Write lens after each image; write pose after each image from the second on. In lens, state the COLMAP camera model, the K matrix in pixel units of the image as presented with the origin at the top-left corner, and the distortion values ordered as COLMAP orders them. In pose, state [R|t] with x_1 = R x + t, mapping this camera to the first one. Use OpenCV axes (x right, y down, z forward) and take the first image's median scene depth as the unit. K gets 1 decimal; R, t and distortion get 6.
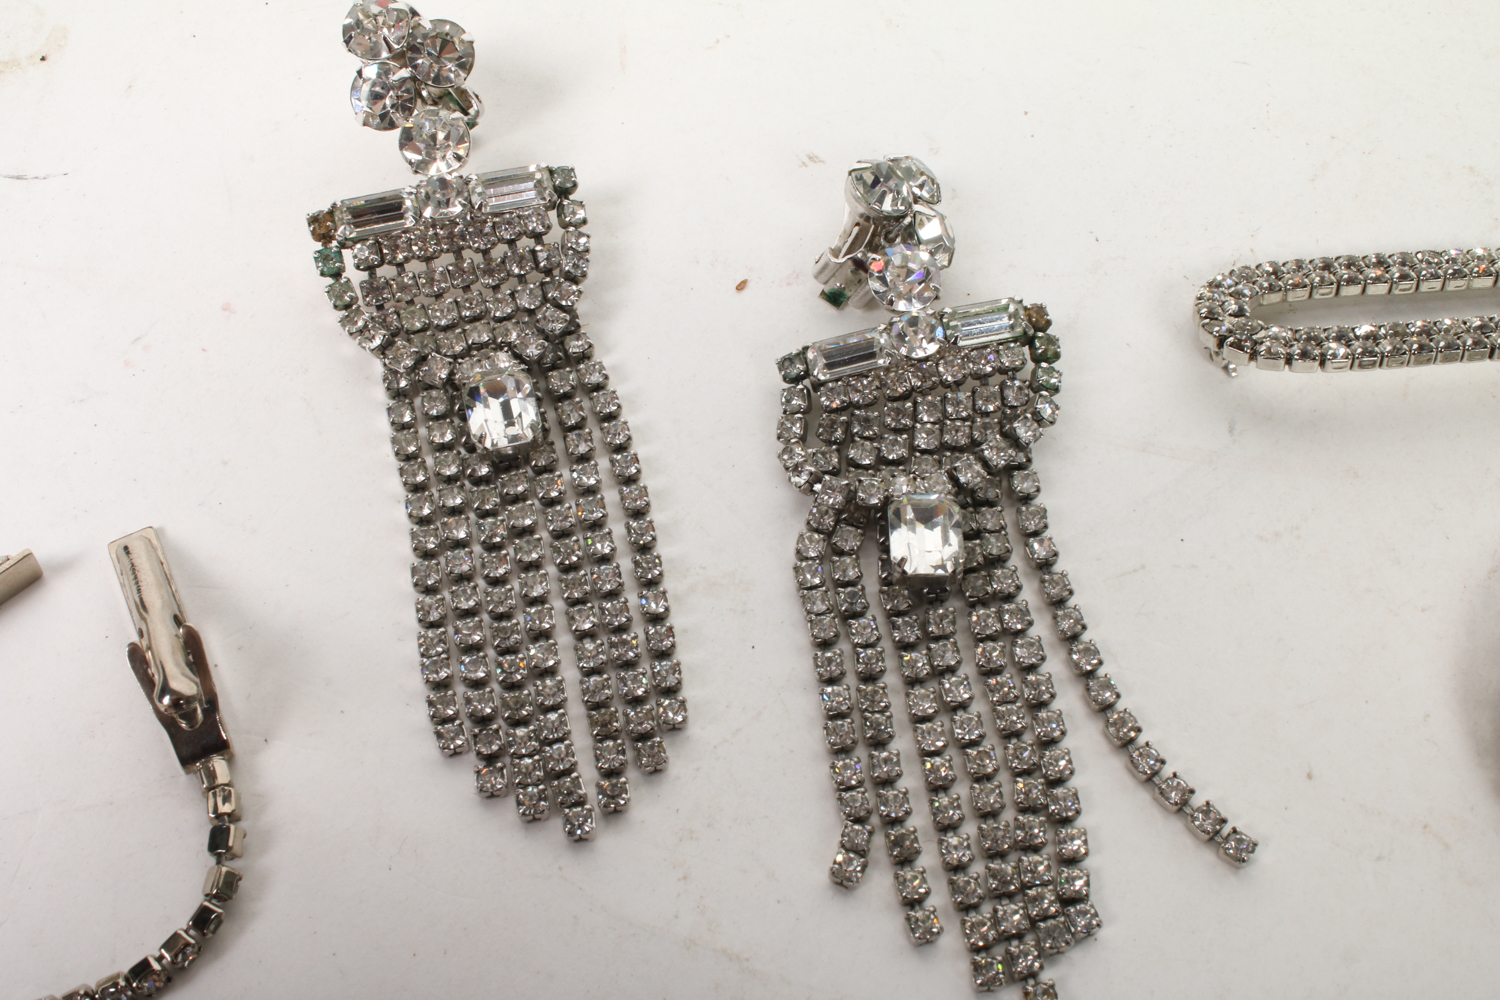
lens RADIAL K [[1921.8, 0, 753.2], [0, 1921.8, 505.9], [0, 0, 1]] dist [-0.043350, 0.000000]
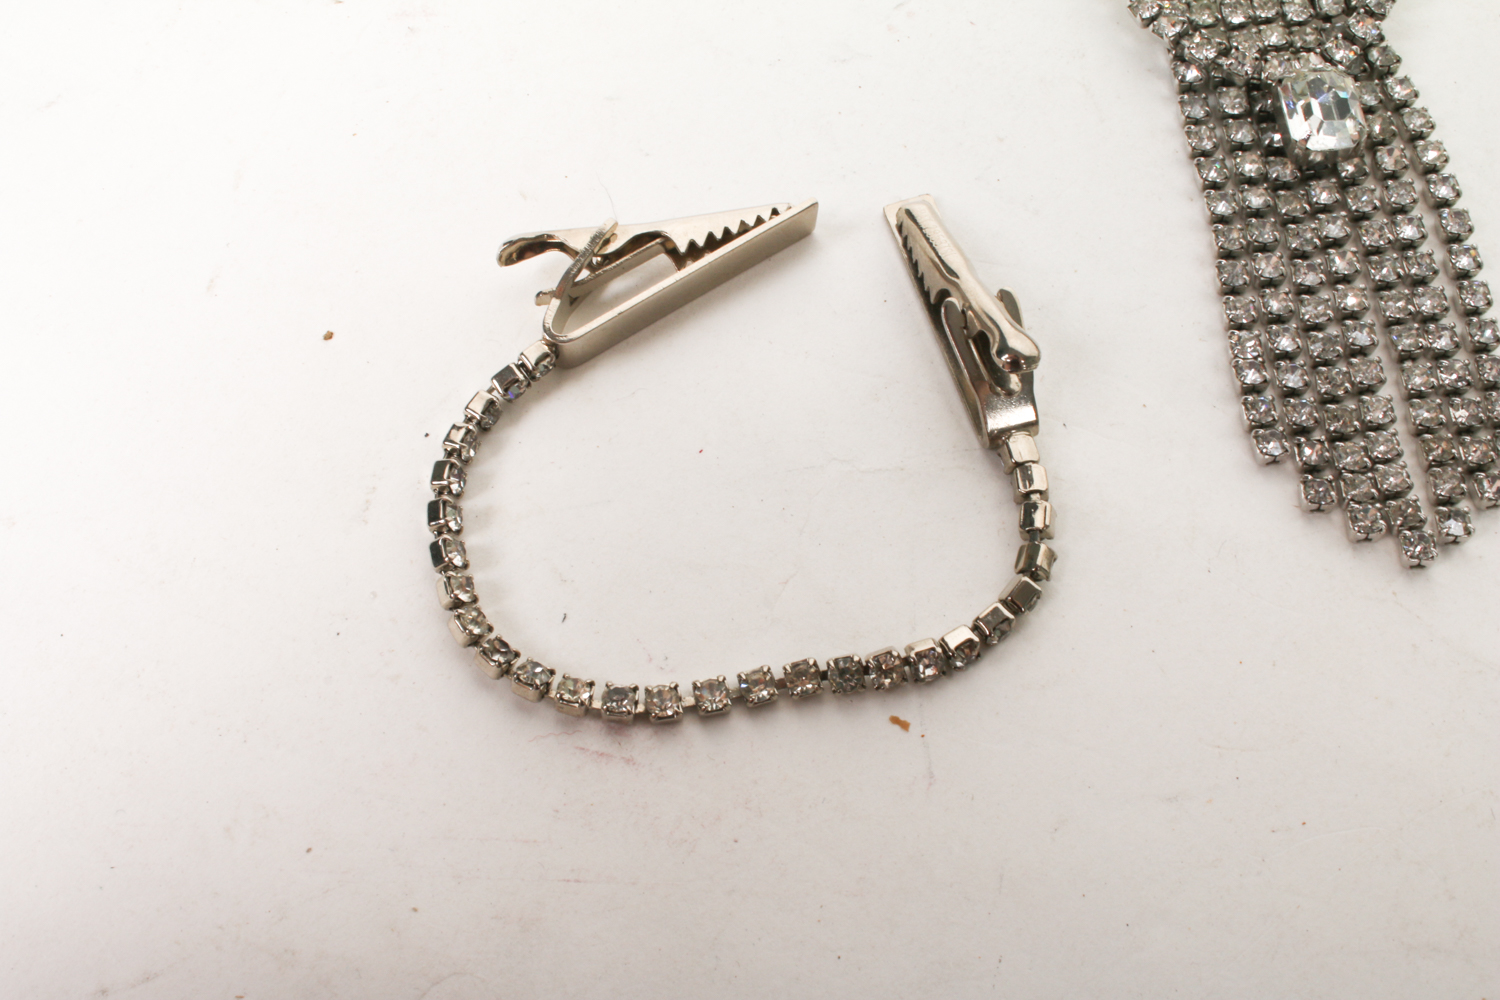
lens RADIAL K [[1921.8, 0, 746.8], [0, 1921.8, 501.4], [0, 0, 1]] dist [-0.043350, 0.000000]
pose [[0.988201, 0.120950, -0.093970, -0.292884], [-0.116476, 0.991845, 0.051740, 0.119978], [0.099462, -0.040184, 0.994230, 0.052565]]
